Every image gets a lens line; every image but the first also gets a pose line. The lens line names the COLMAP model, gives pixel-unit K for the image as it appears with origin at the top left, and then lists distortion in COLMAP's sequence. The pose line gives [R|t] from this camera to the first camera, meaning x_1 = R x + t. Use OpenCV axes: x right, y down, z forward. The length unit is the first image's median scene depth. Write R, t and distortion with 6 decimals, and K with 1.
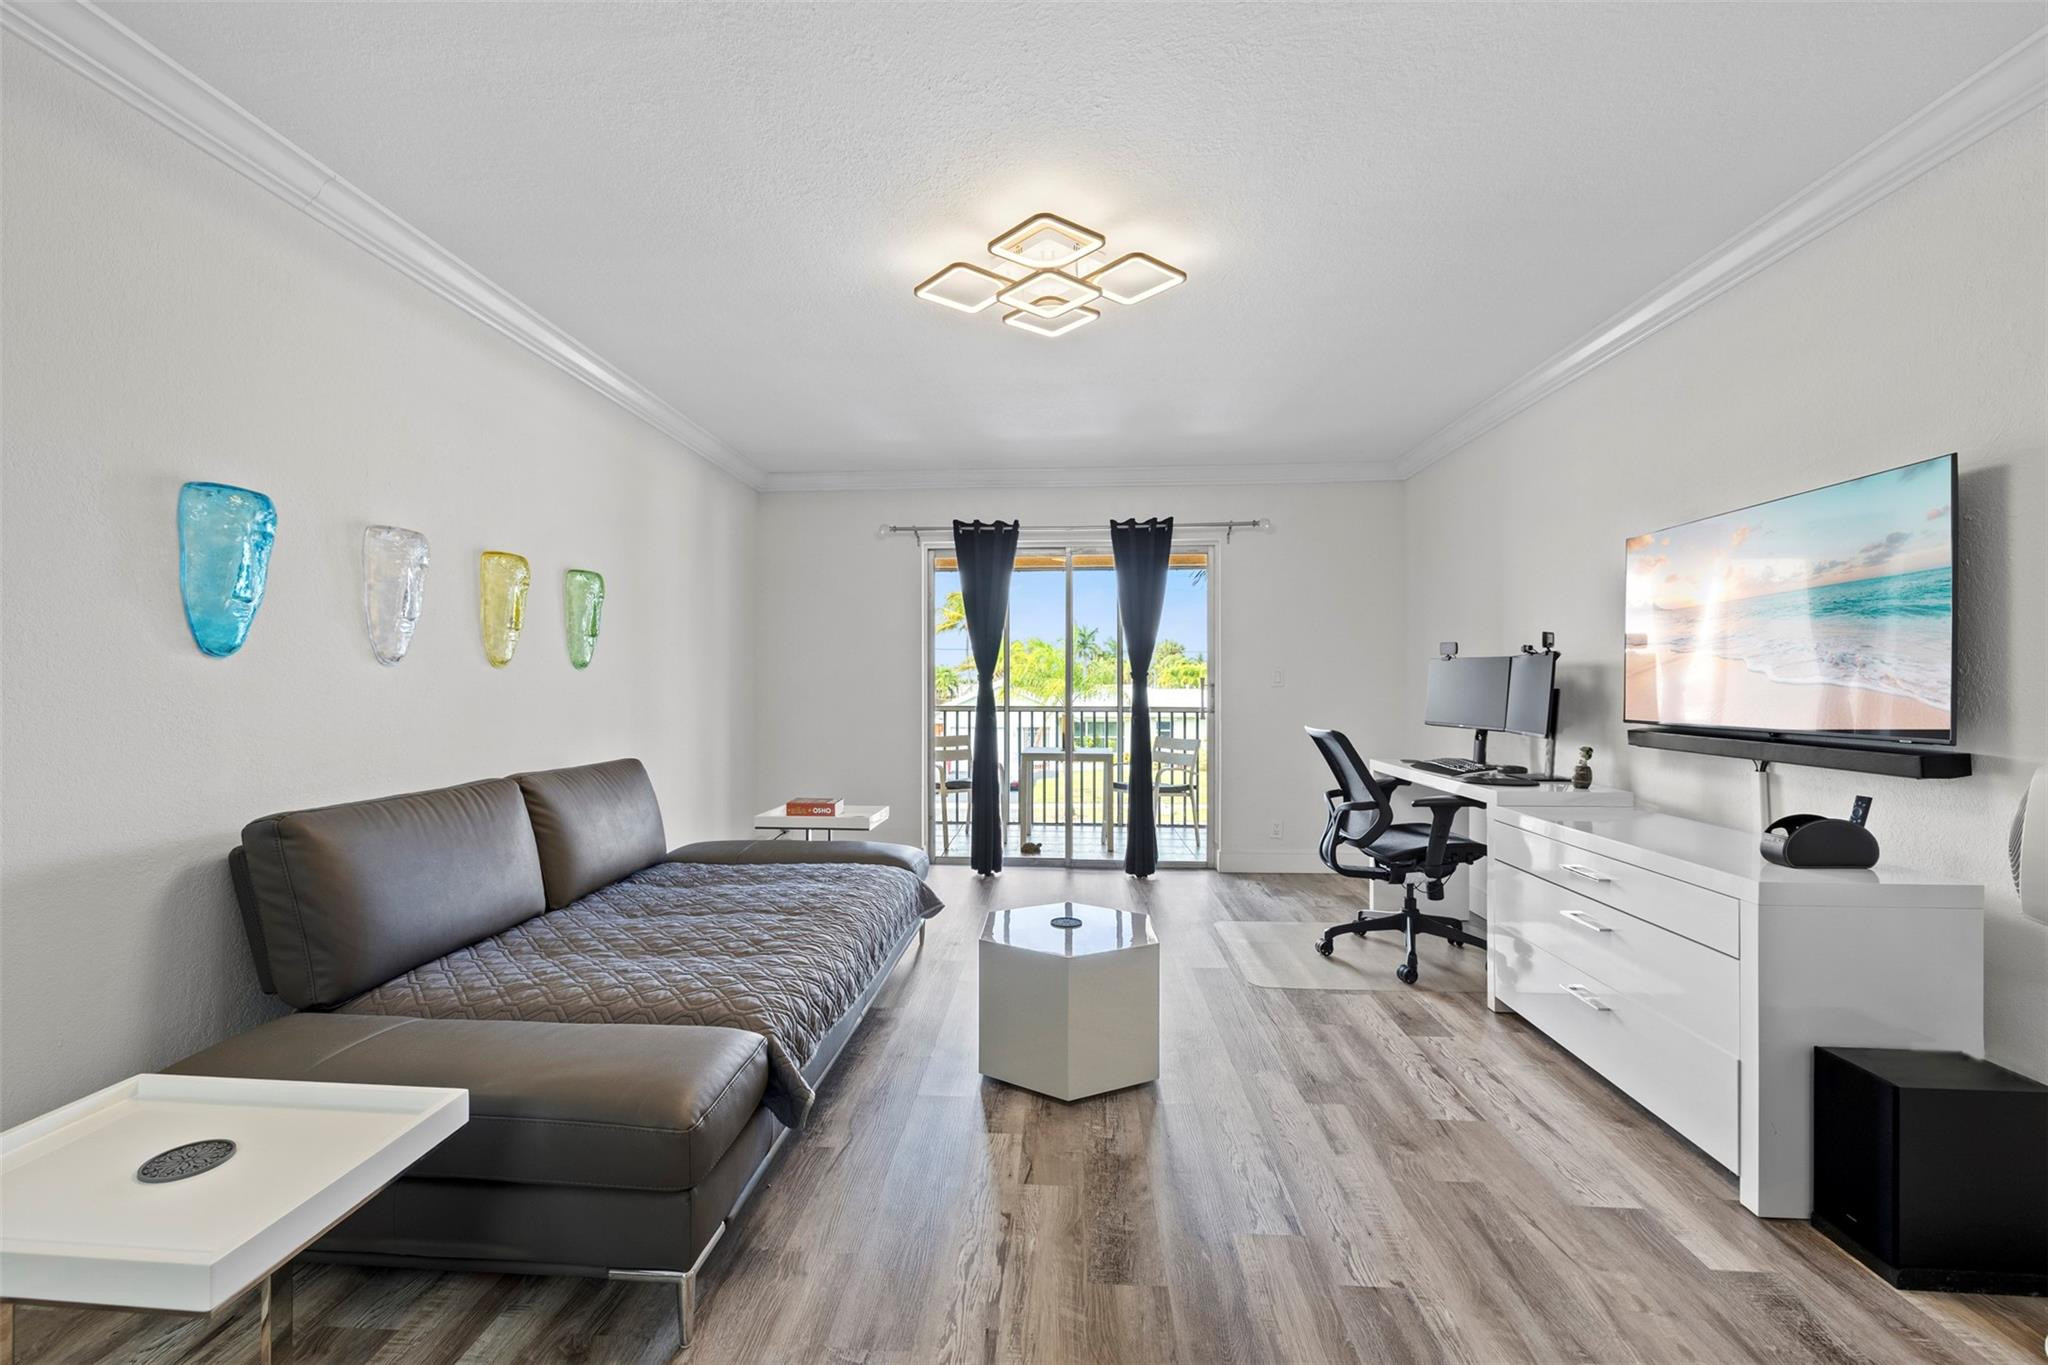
lens RADIAL K [[871.2, 0, 1005.2], [0, 871.2, 675.3], [0, 0, 1]] dist [0.002423, -0.001183]
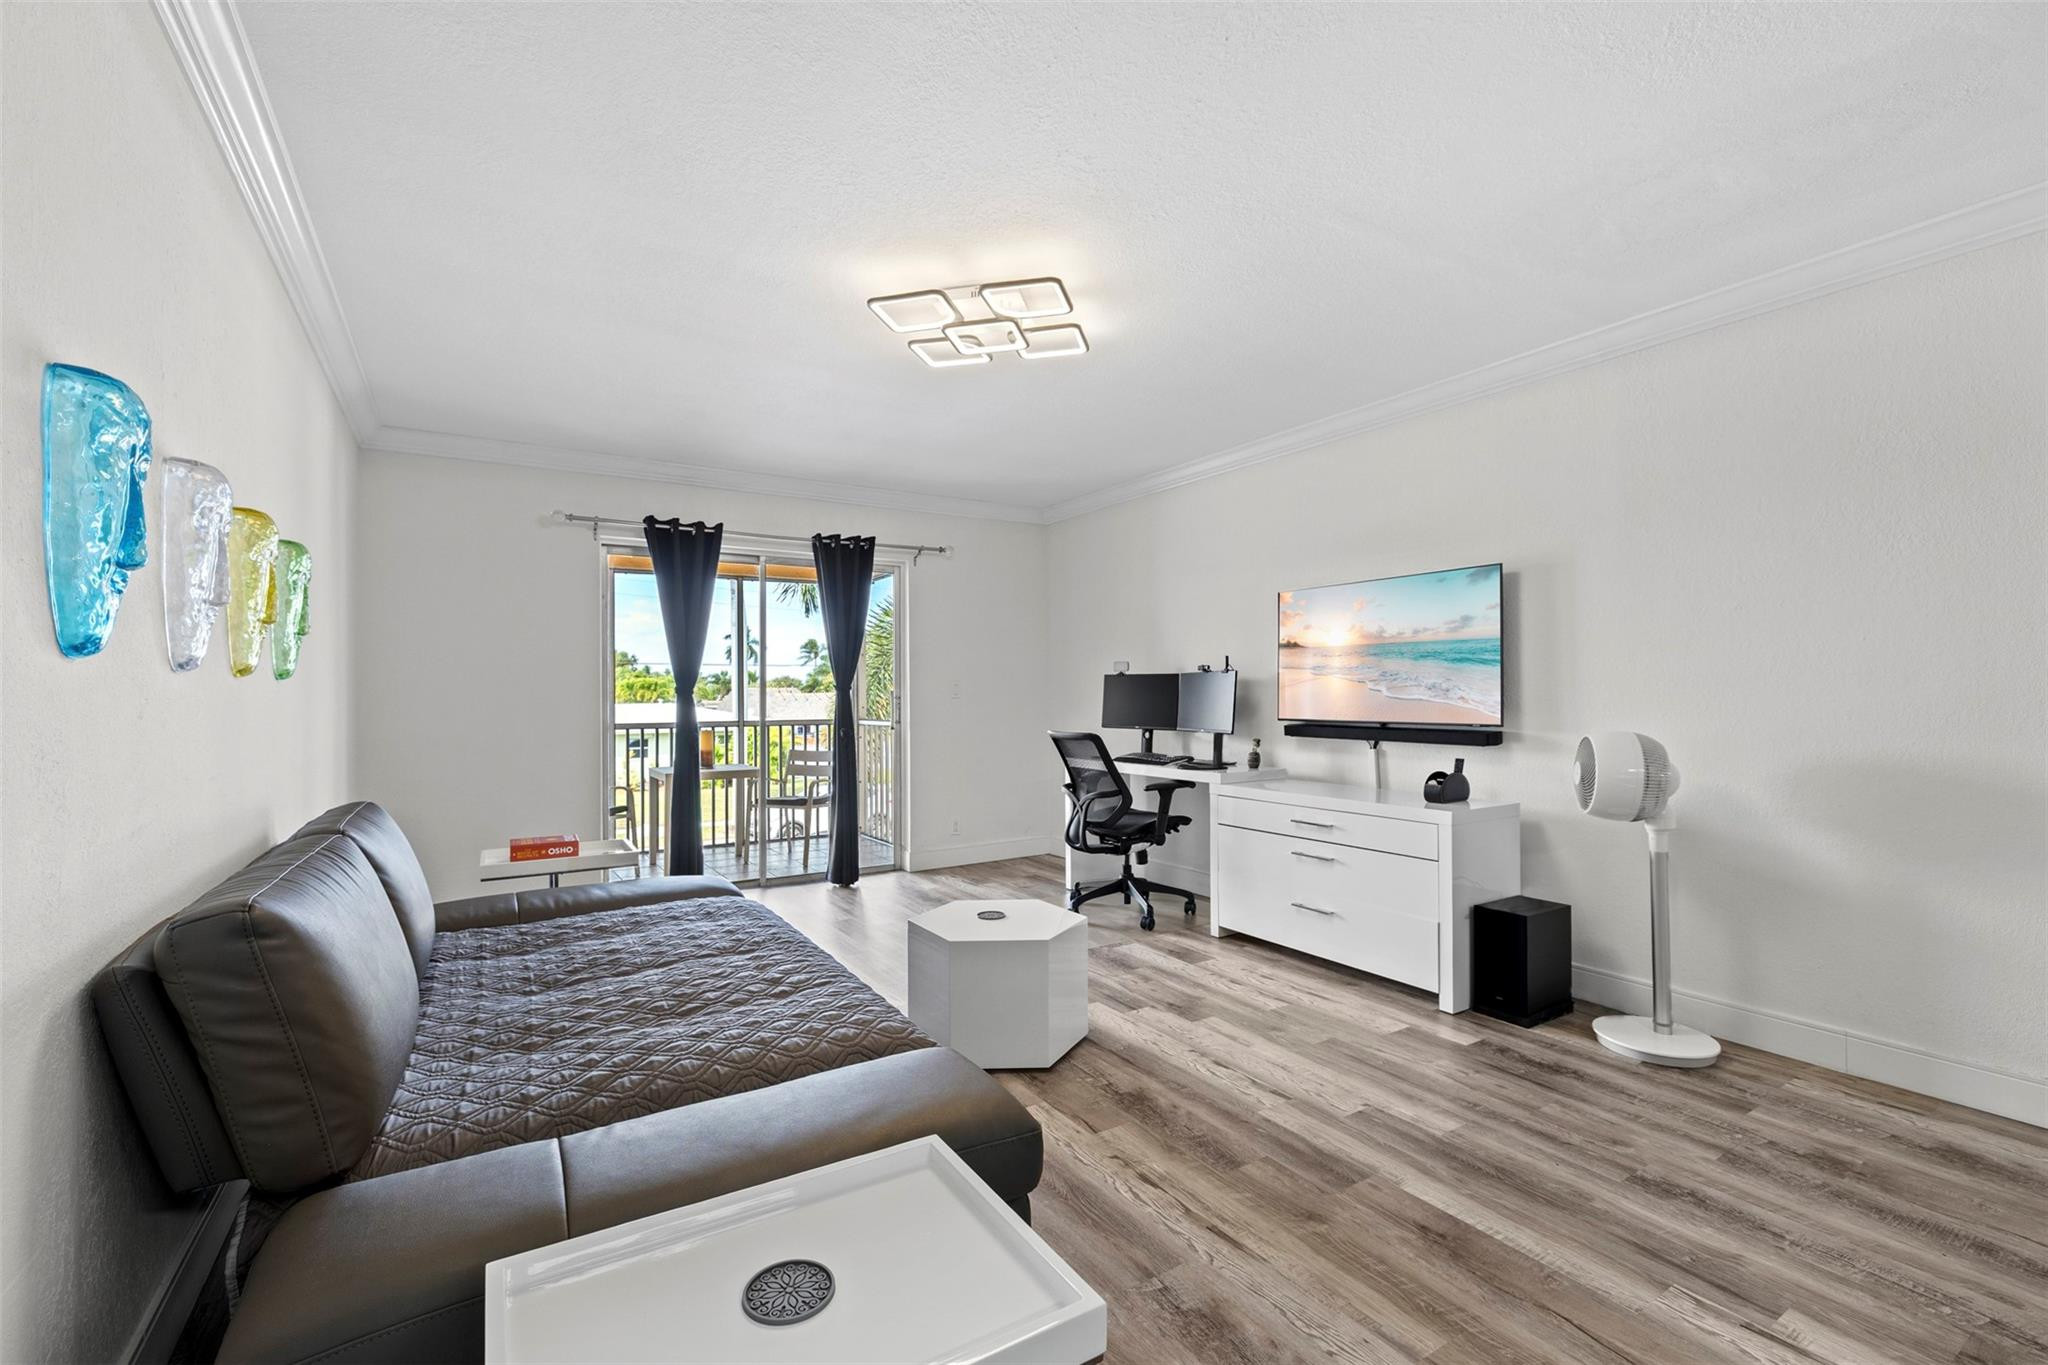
lens RADIAL K [[871.2, 0, 1023.9], [0, 871.2, 680.0], [0, 0, 1]] dist [0.002423, -0.001183]
pose [[0.807892, 0.004505, 0.589313, -0.520848], [0.001085, 0.999958, -0.009132, -0.000284], [-0.589329, 0.008017, 0.807853, 0.090814]]
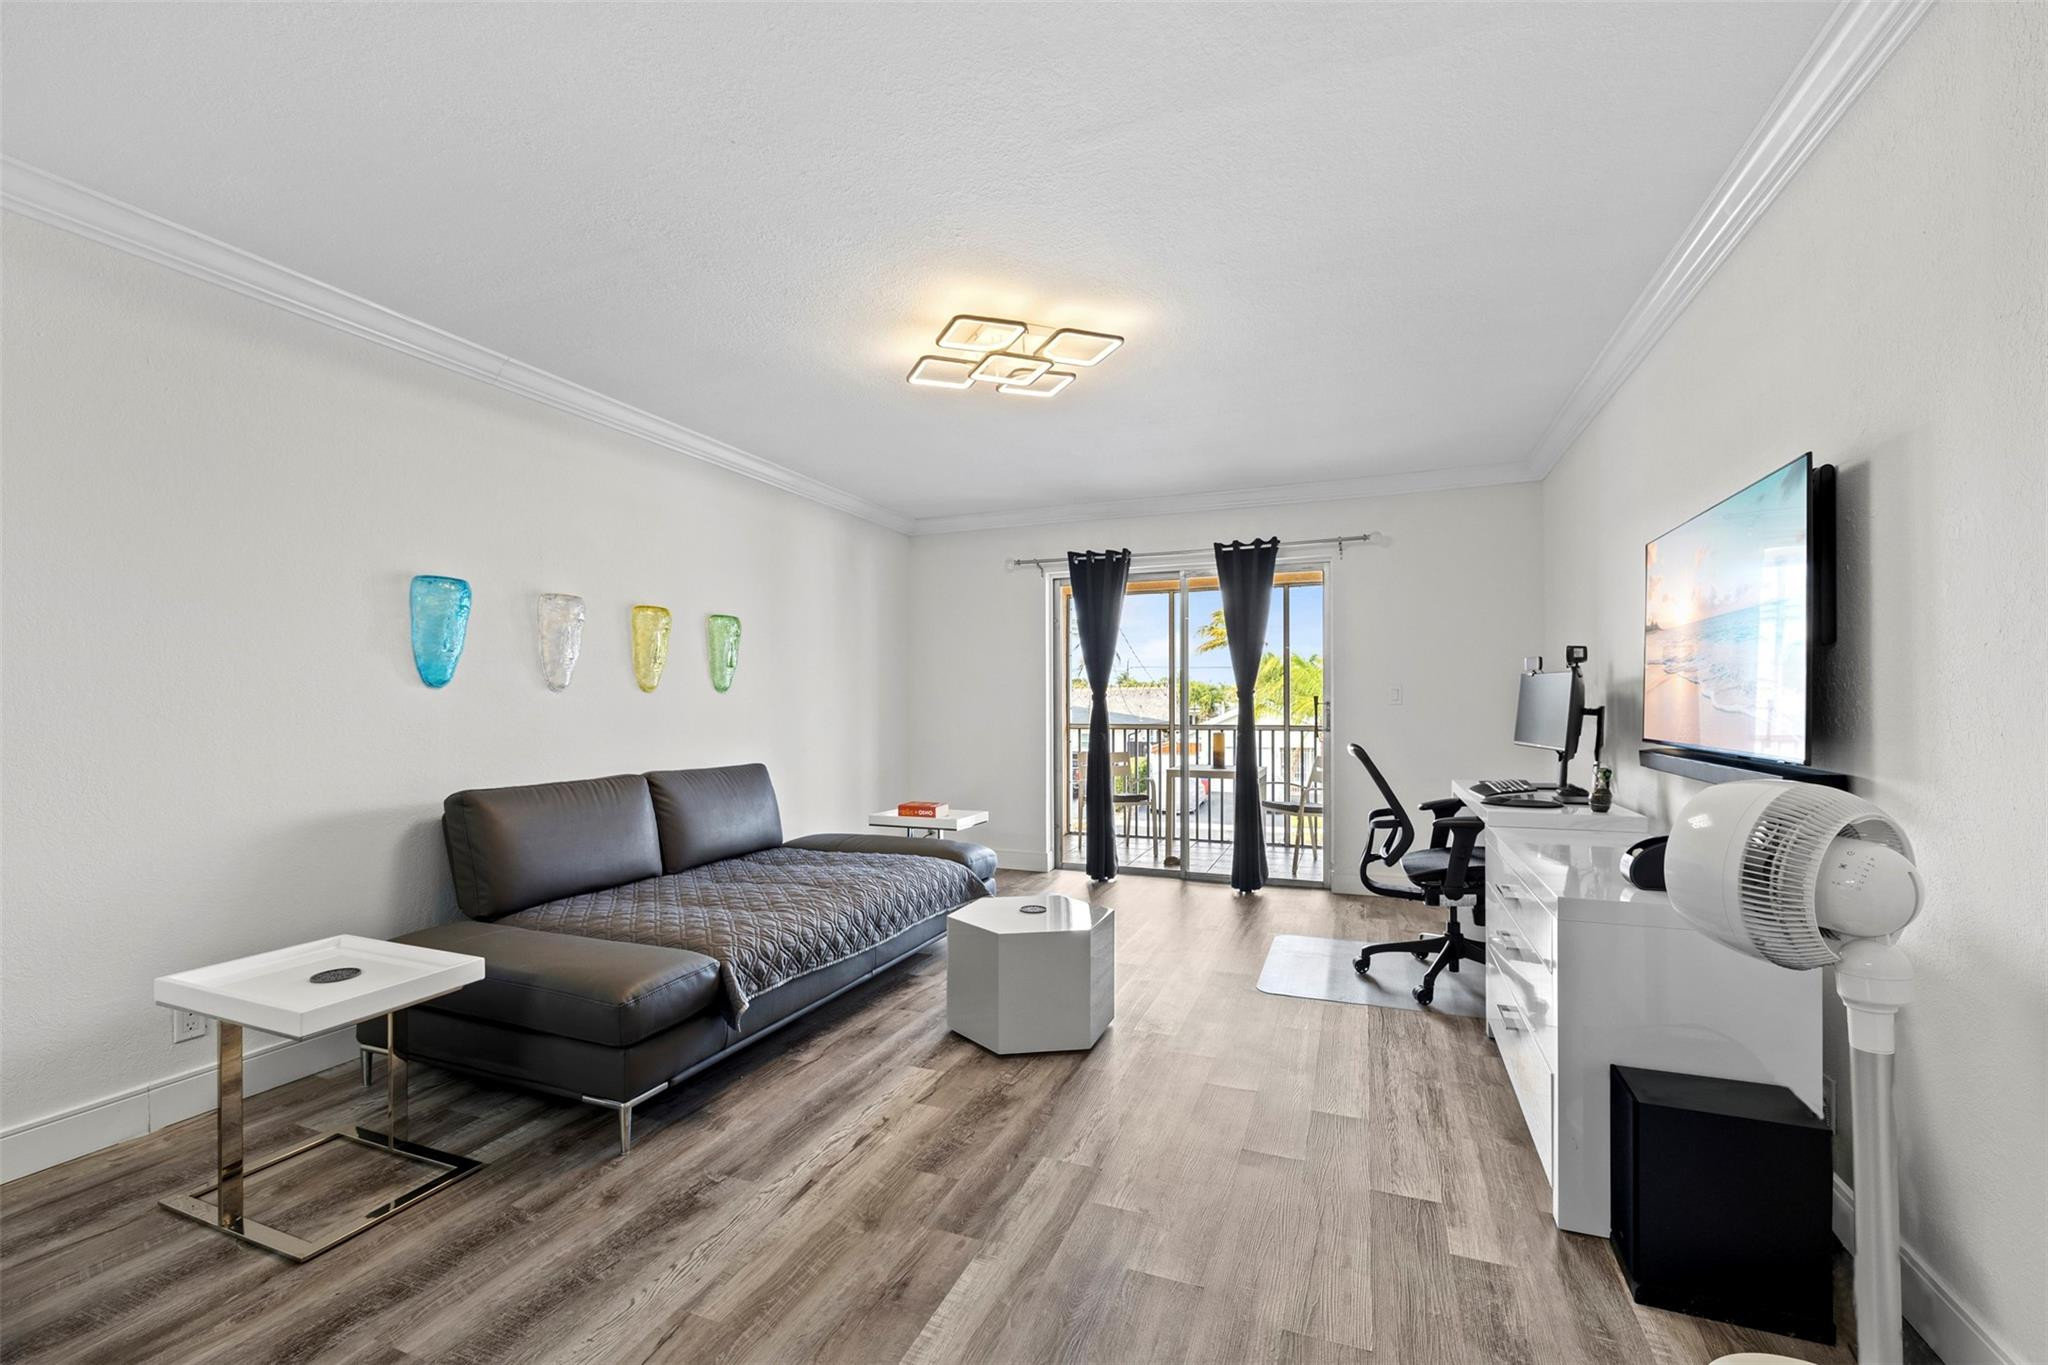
lens RADIAL K [[871.2, 0, 1002.9], [0, 871.2, 694.3], [0, 0, 1]] dist [0.002423, -0.001183]
pose [[0.949829, -0.006860, -0.312696, 0.381268], [0.006973, 0.999975, -0.000759, -0.001046], [0.312693, -0.001459, 0.949853, -0.106883]]
